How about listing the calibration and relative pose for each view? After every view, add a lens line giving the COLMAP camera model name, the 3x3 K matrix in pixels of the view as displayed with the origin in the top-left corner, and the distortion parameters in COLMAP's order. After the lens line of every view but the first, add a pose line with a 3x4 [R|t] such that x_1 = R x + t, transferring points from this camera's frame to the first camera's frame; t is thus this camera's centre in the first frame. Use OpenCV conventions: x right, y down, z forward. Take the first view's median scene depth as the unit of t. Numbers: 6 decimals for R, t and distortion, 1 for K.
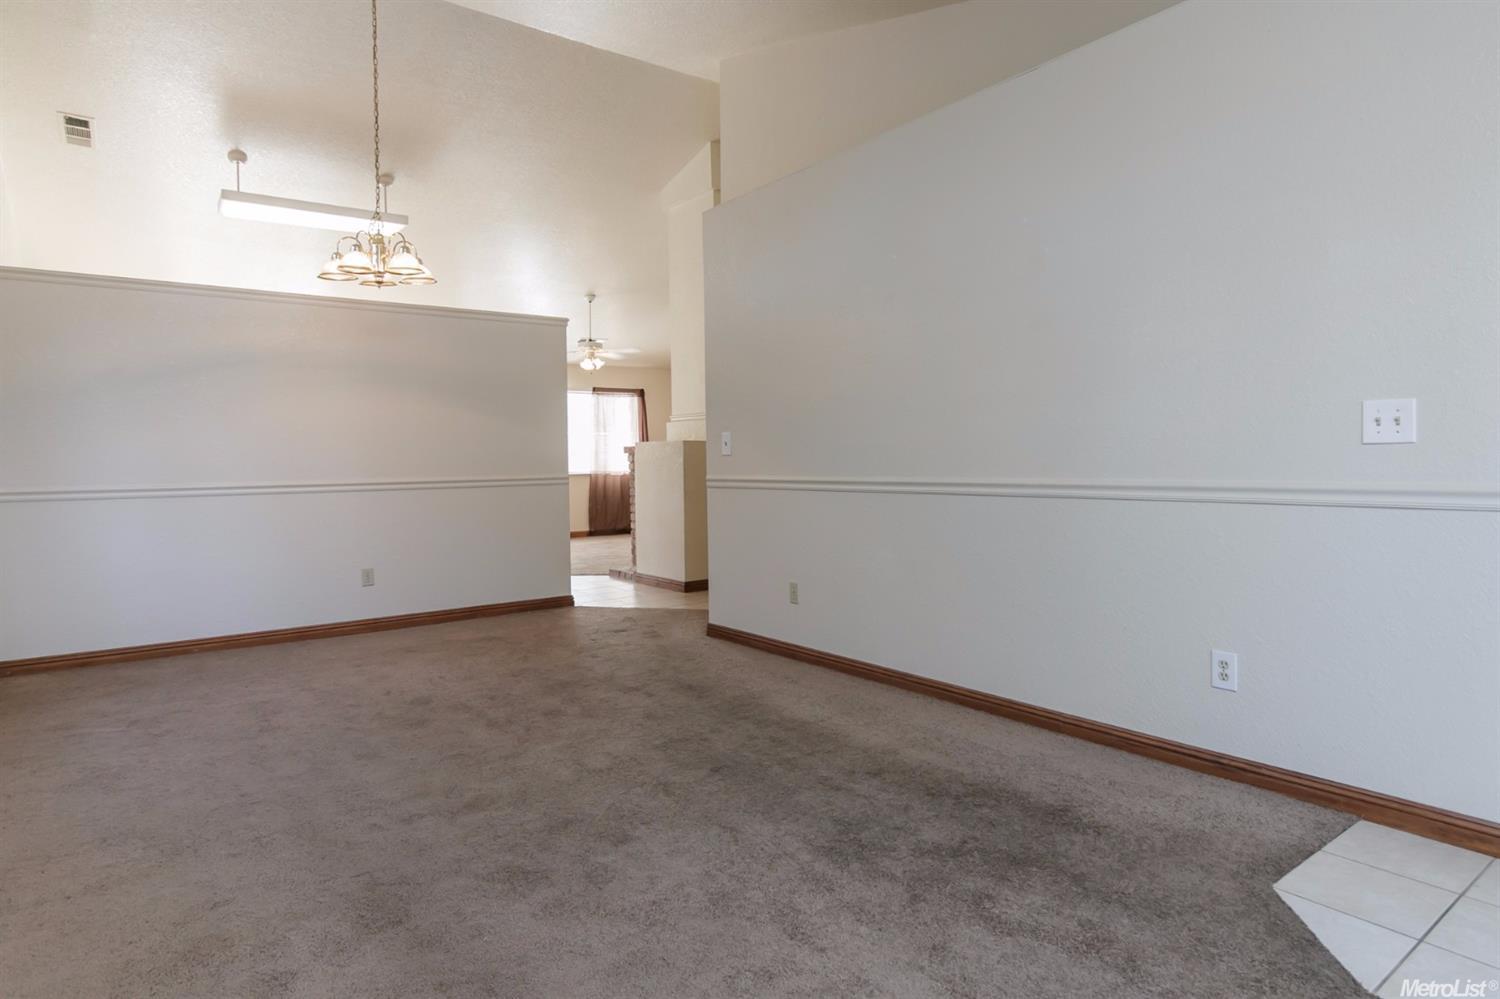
lens RADIAL K [[850.9, 0, 762.6], [0, 850.9, 463.9], [0, 0, 1]] dist [-0.000694, 0.001300]
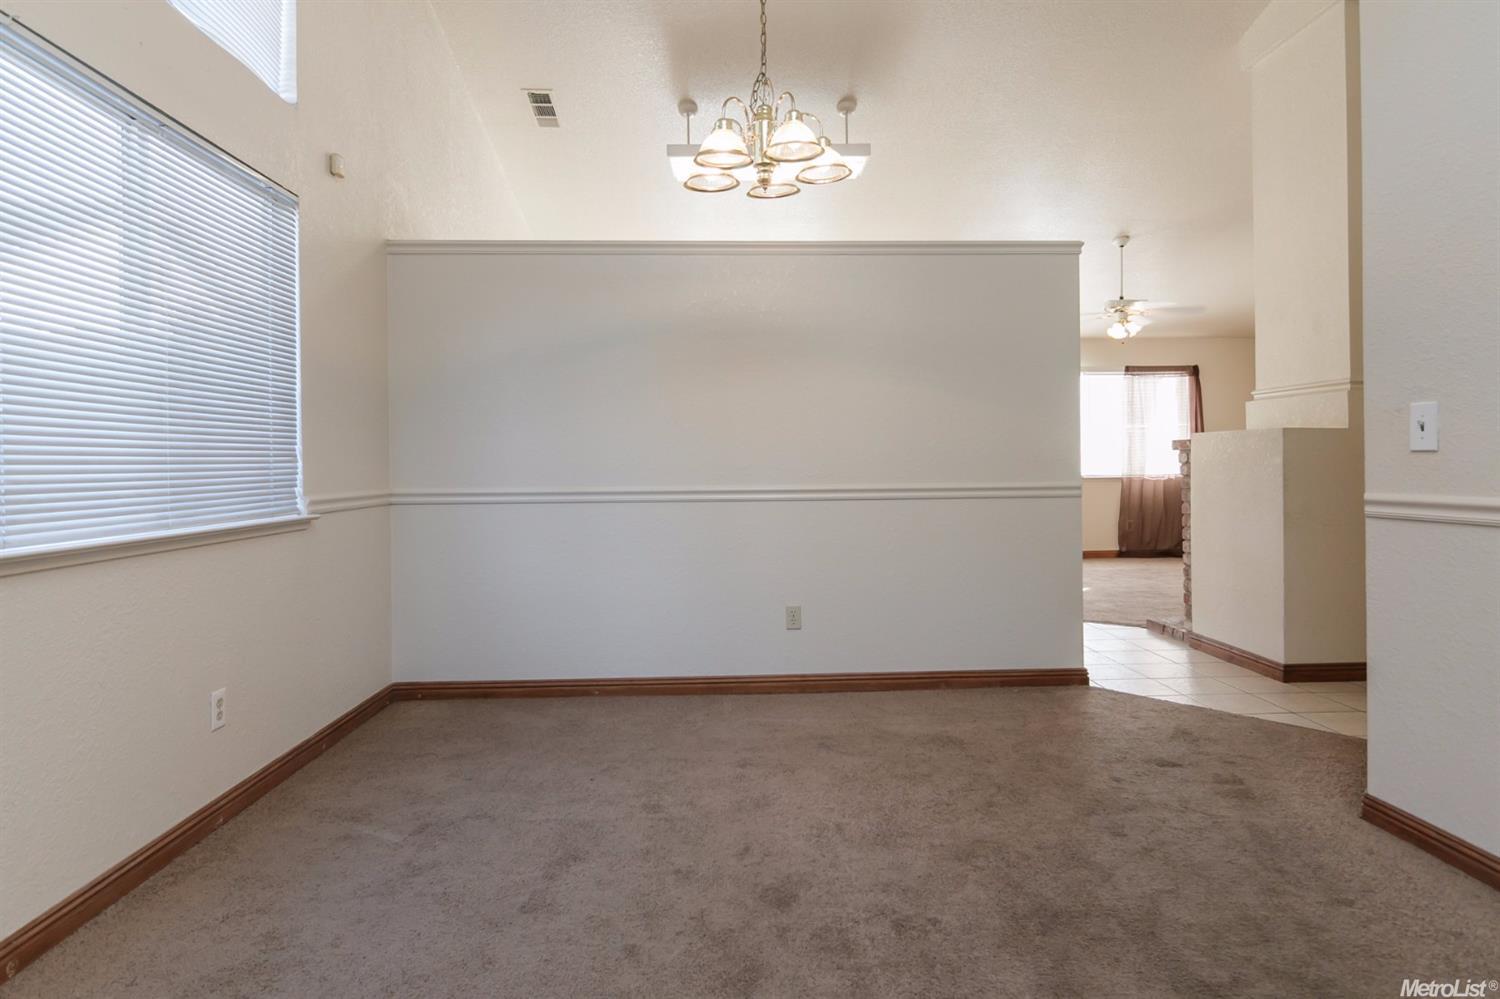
lens RADIAL K [[850.9, 0, 762.6], [0, 850.9, 463.9], [0, 0, 1]] dist [-0.000694, 0.001300]
pose [[0.823984, 0.007070, -0.566569, -0.054824], [-0.006503, 0.999974, 0.003021, -0.001590], [0.566576, 0.001195, 0.824009, 0.295991]]
